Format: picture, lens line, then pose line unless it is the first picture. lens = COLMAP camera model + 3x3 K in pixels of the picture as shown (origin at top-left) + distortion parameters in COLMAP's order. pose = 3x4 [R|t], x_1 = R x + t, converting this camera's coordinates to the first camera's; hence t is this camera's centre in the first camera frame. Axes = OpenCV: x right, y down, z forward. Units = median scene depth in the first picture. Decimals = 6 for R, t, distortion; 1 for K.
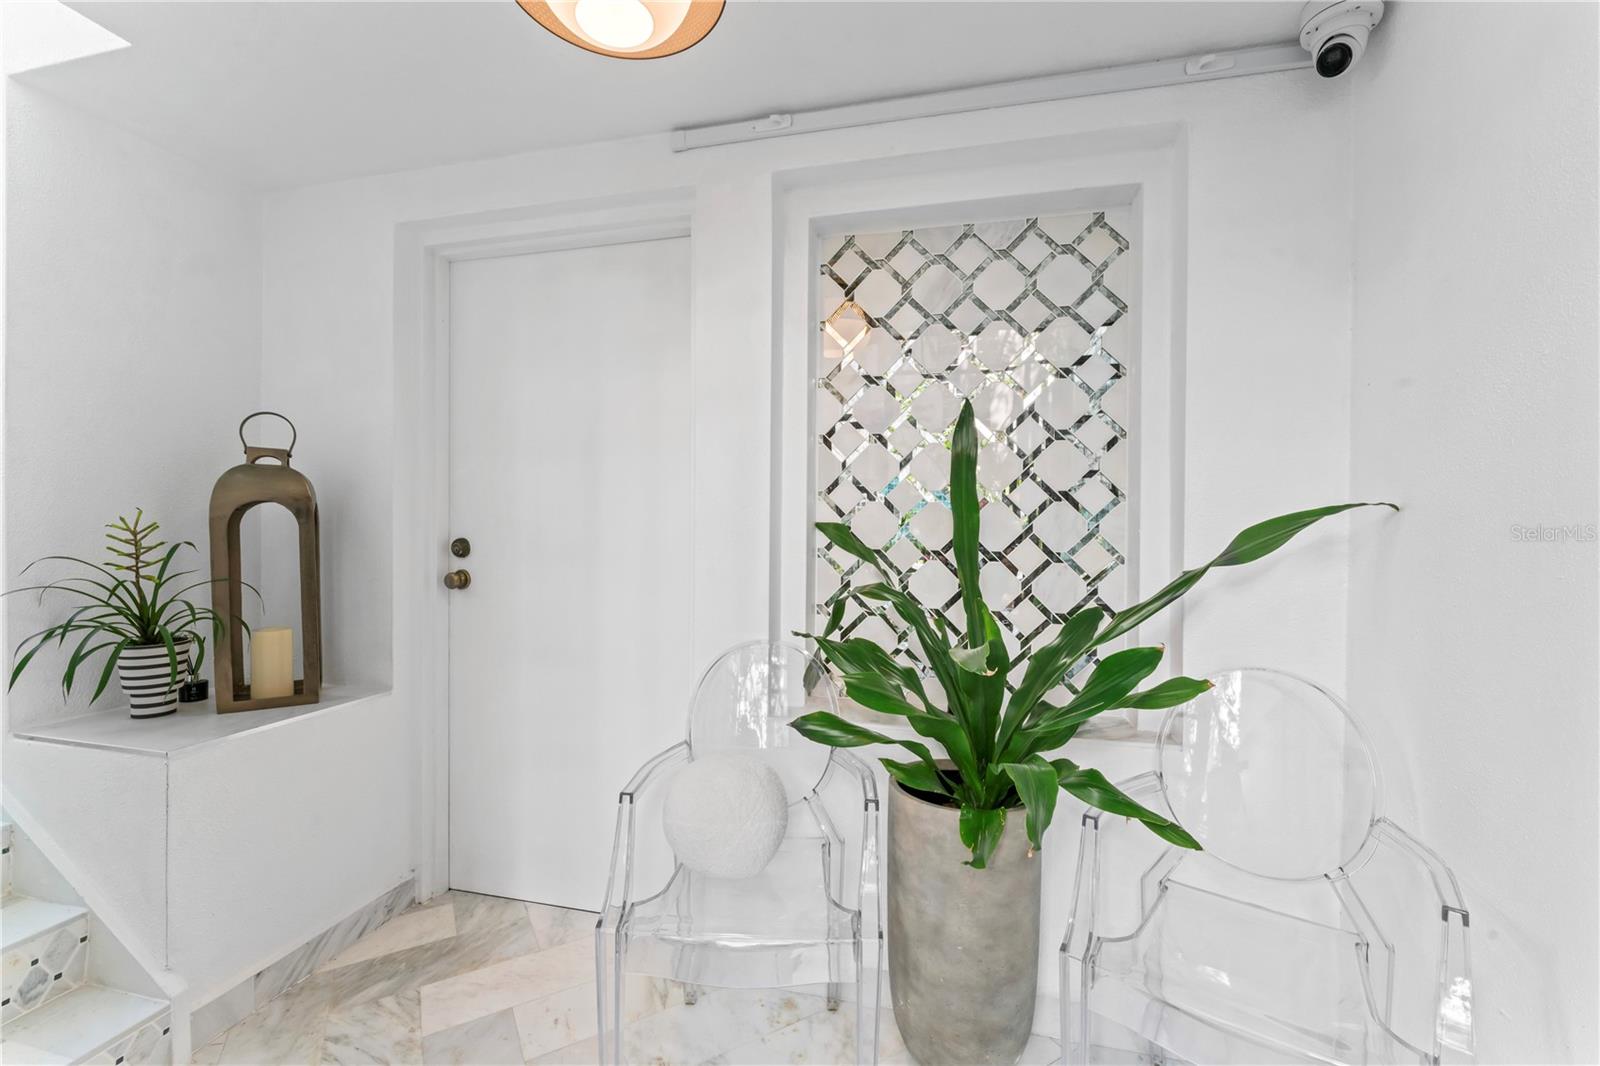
lens RADIAL K [[675.6, 0, 796.0], [0, 675.6, 535.3], [0, 0, 1]] dist [-0.003062, -0.002124]
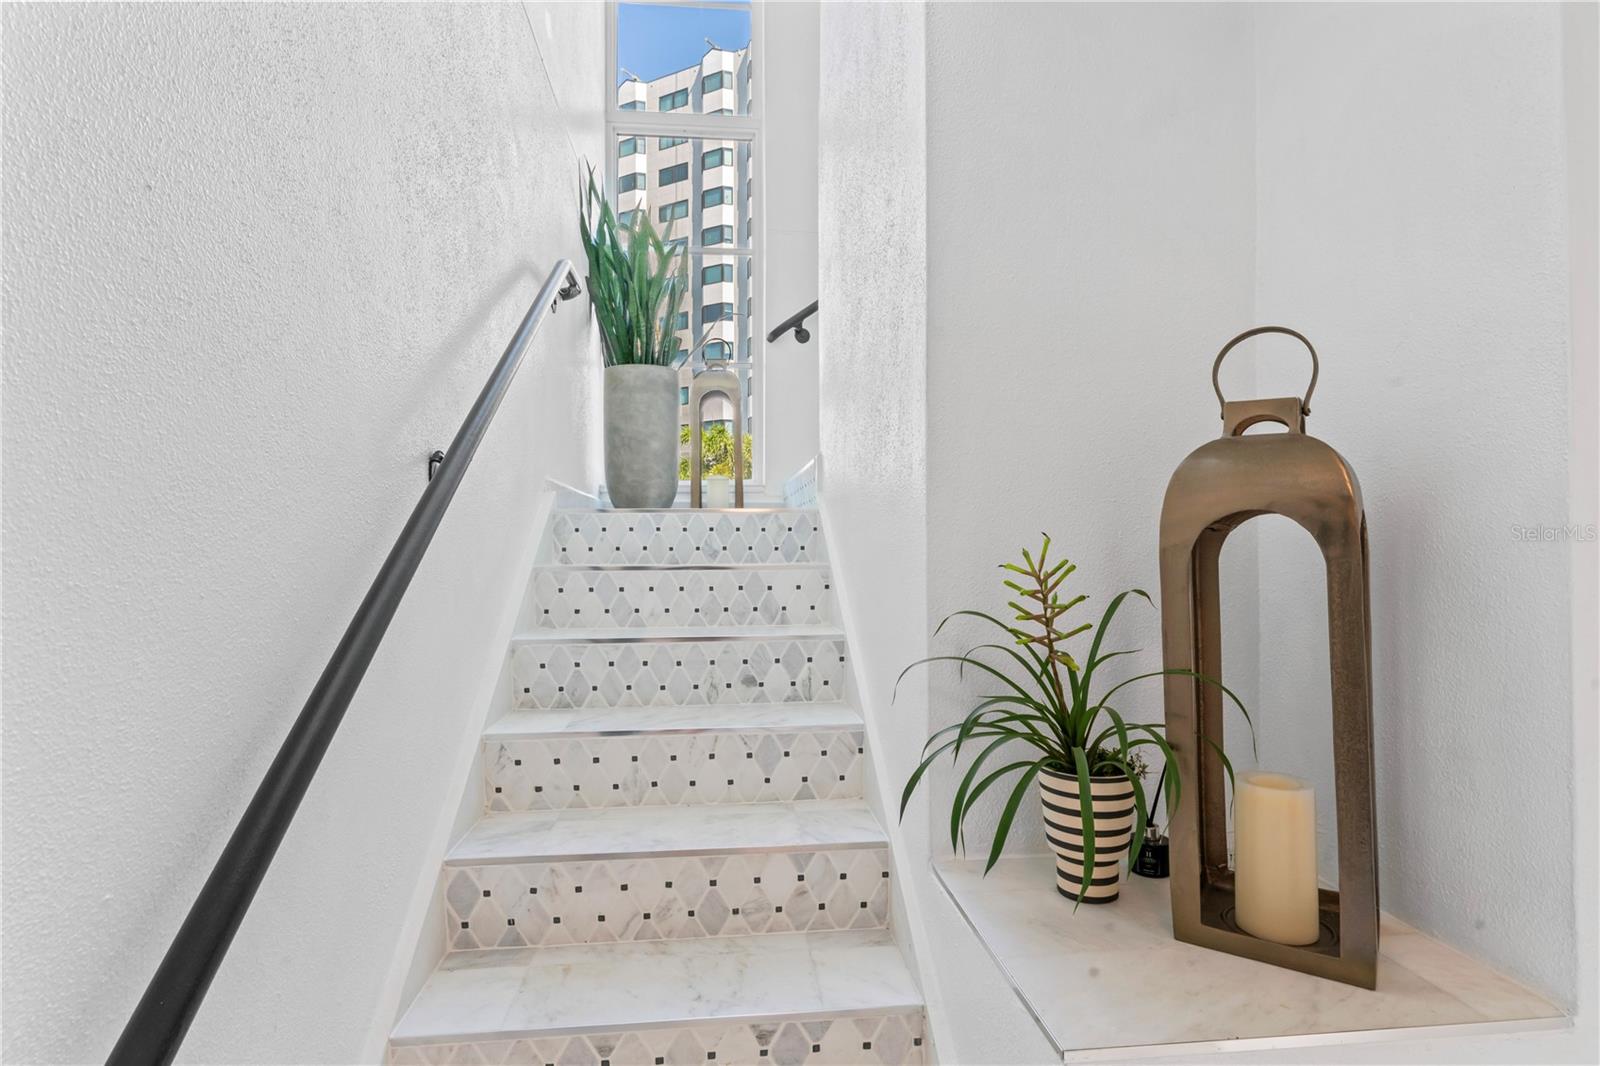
lens RADIAL K [[836.3, 0, 794.3], [0, 836.3, 531.8], [0, 0, 1]] dist [-0.011206, 0.000605]
pose [[0.353905, -0.019093, -0.935086, -0.360731], [-0.002006, 0.999774, -0.021173, -0.023702], [0.935279, 0.009369, 0.353787, 0.494821]]
